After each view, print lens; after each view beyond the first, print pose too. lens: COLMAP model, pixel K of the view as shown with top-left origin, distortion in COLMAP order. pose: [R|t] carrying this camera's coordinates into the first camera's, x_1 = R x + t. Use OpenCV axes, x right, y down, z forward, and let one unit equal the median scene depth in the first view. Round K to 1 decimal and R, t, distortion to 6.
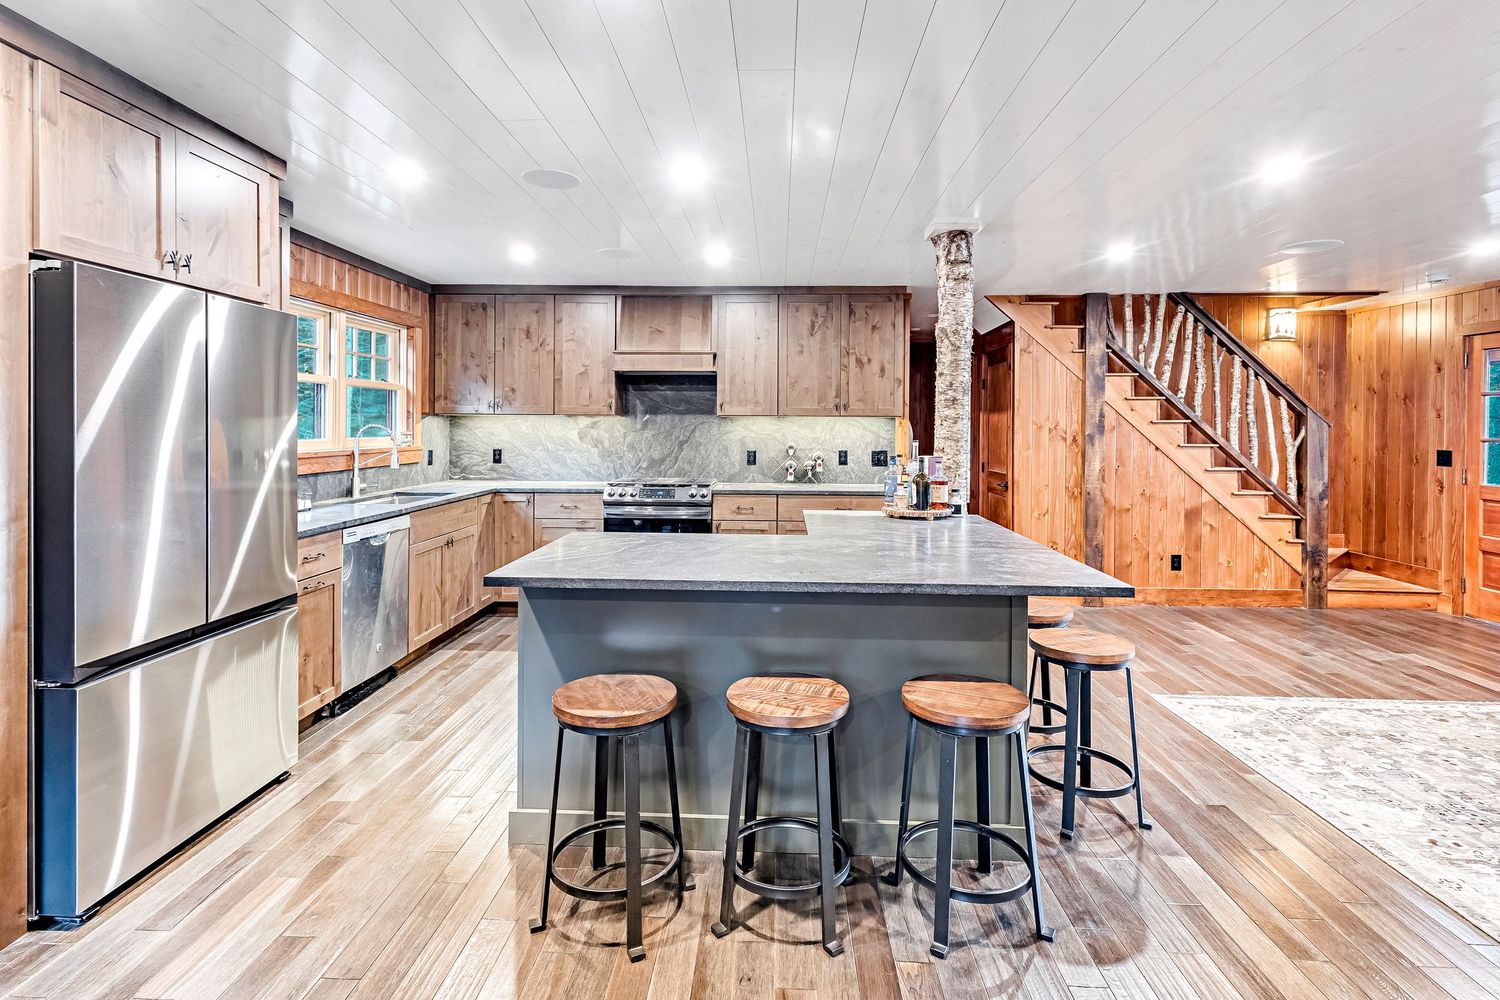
lens RADIAL K [[743.7, 0, 758.1], [0, 743.7, 422.5], [0, 0, 1]] dist [0.009161, 0.000345]
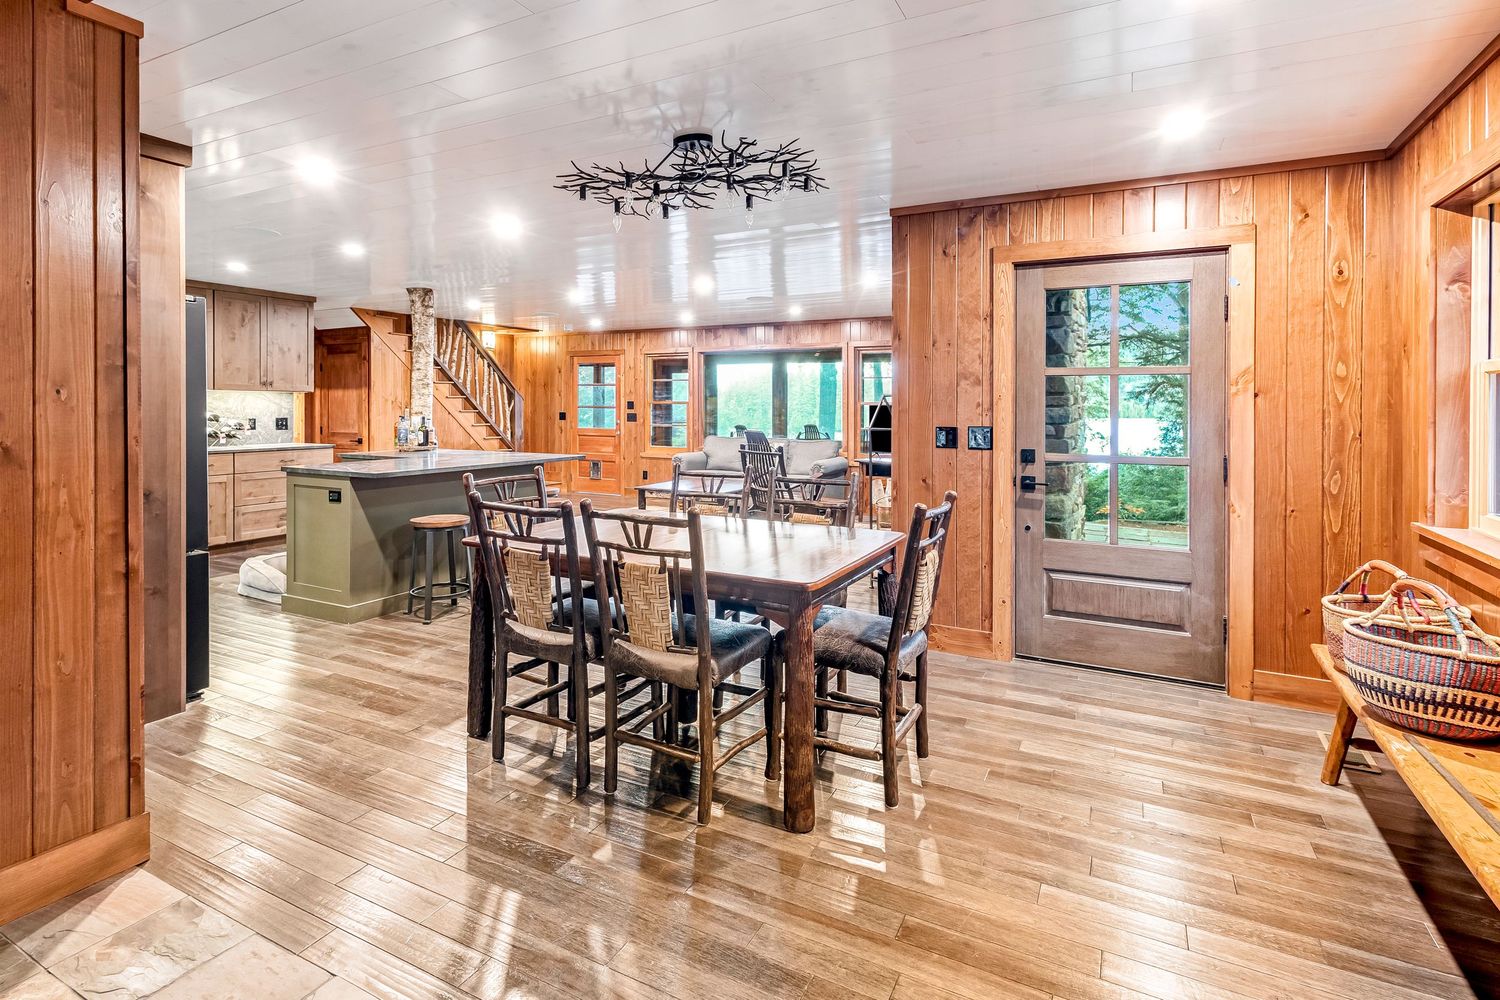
lens RADIAL K [[743.7, 0, 727.5], [0, 743.7, 426.0], [0, 0, 1]] dist [0.009161, 0.000345]
pose [[0.440957, -0.028381, 0.897080, -0.674459], [-0.006788, 0.999366, 0.034954, 0.001272], [-0.897503, -0.021503, 0.440484, -0.277768]]
